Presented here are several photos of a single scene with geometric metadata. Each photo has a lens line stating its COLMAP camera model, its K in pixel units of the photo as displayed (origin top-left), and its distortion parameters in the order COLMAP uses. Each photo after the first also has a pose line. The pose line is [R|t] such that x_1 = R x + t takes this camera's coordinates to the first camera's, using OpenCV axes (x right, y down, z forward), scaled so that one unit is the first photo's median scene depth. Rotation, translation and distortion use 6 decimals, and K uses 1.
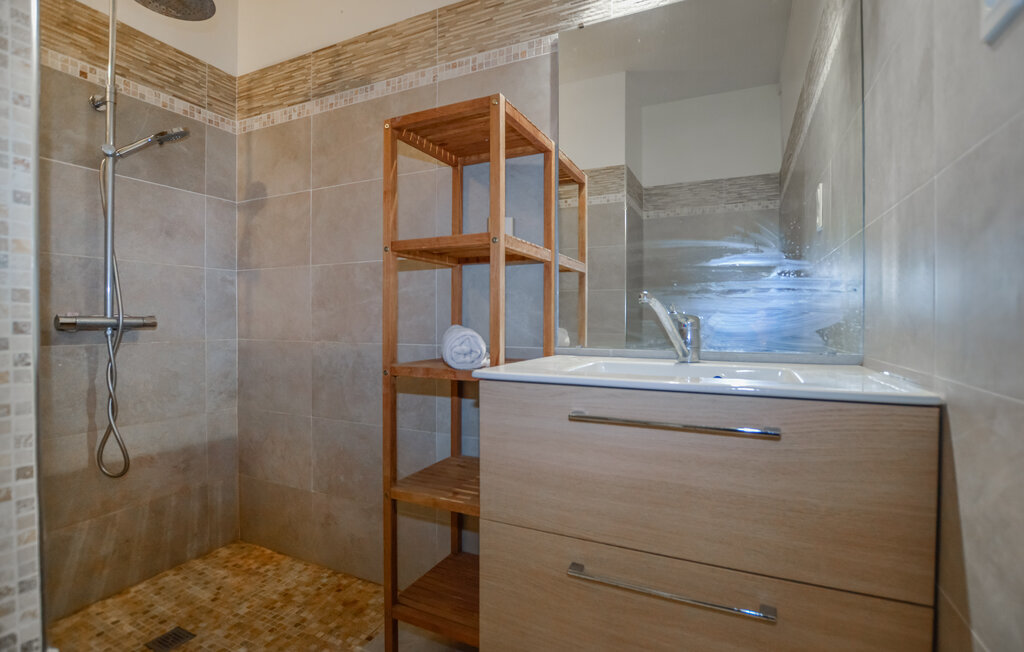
lens RADIAL K [[478.2, 0, 512.0], [0, 478.2, 326.0], [0, 0, 1]] dist [-0.028912, -0.000208]
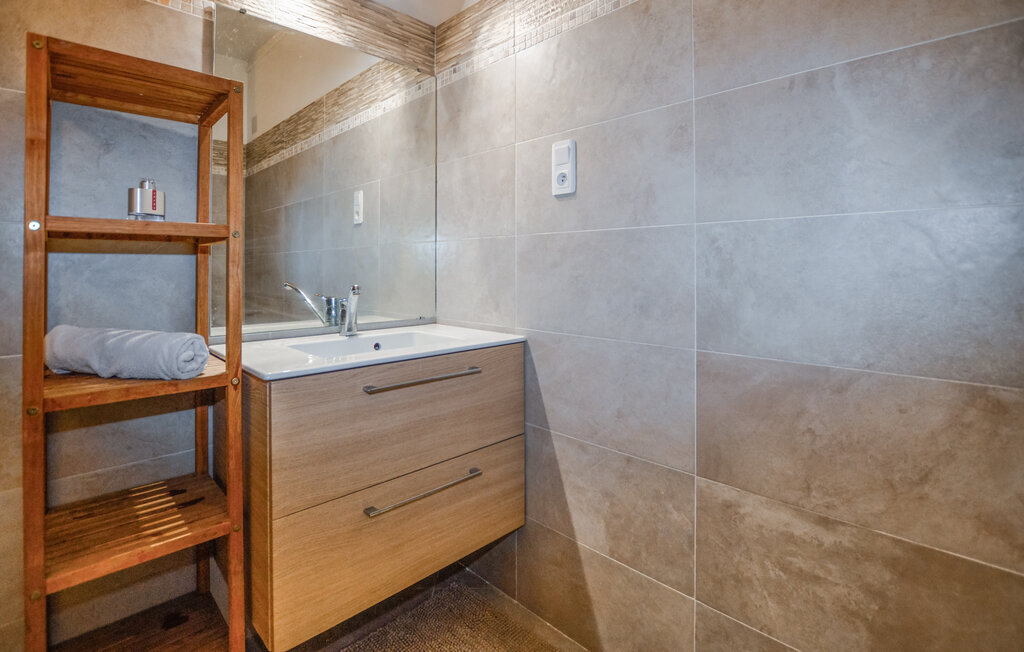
lens RADIAL K [[488.5, 0, 513.4], [0, 488.5, 258.3], [0, 0, 1]] dist [-0.004928, -0.000892]
pose [[0.331526, 0.011699, 0.943374, -0.710702], [0.010088, 0.999822, -0.015945, -0.102461], [-0.943392, 0.014802, 0.331349, 0.142858]]
